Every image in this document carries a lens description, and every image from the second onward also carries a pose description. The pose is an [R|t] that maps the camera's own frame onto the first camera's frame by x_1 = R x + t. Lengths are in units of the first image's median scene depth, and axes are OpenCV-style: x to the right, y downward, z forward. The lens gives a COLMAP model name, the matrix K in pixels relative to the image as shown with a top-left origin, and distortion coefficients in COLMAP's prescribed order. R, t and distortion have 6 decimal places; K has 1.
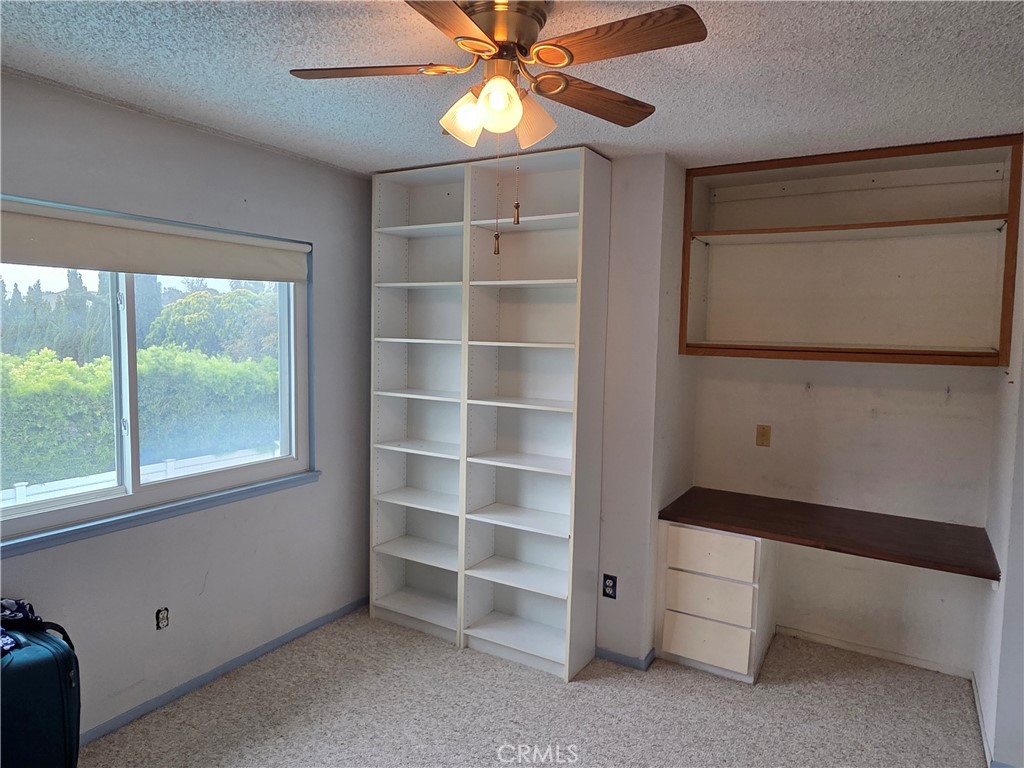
lens RADIAL K [[653.2, 0, 512.3], [0, 653.2, 384.0], [0, 0, 1]] dist [-0.002904, 0.000586]
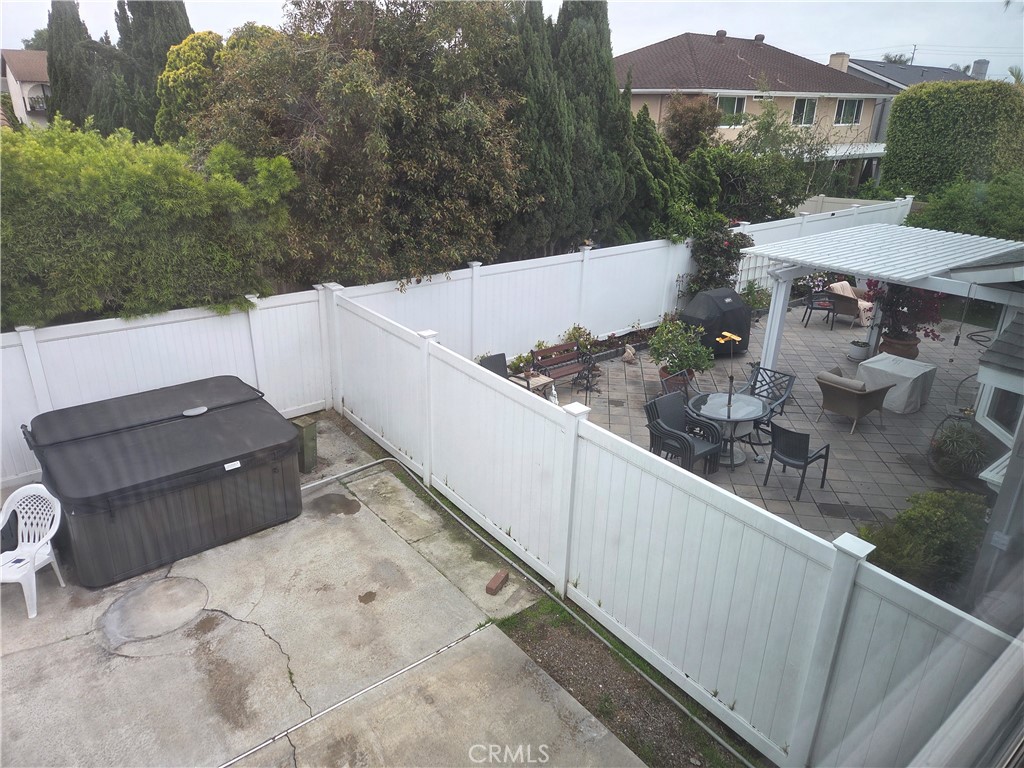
lens RADIAL K [[688.7, 0, 520.1], [0, 688.7, 383.6], [0, 0, 1]] dist [0.025238, -0.006627]
pose [[0.936265, 0.133798, -0.324818, 0.102960], [-0.032208, 0.953429, 0.299894, -0.035336], [0.349816, -0.270318, 0.896971, 0.531899]]
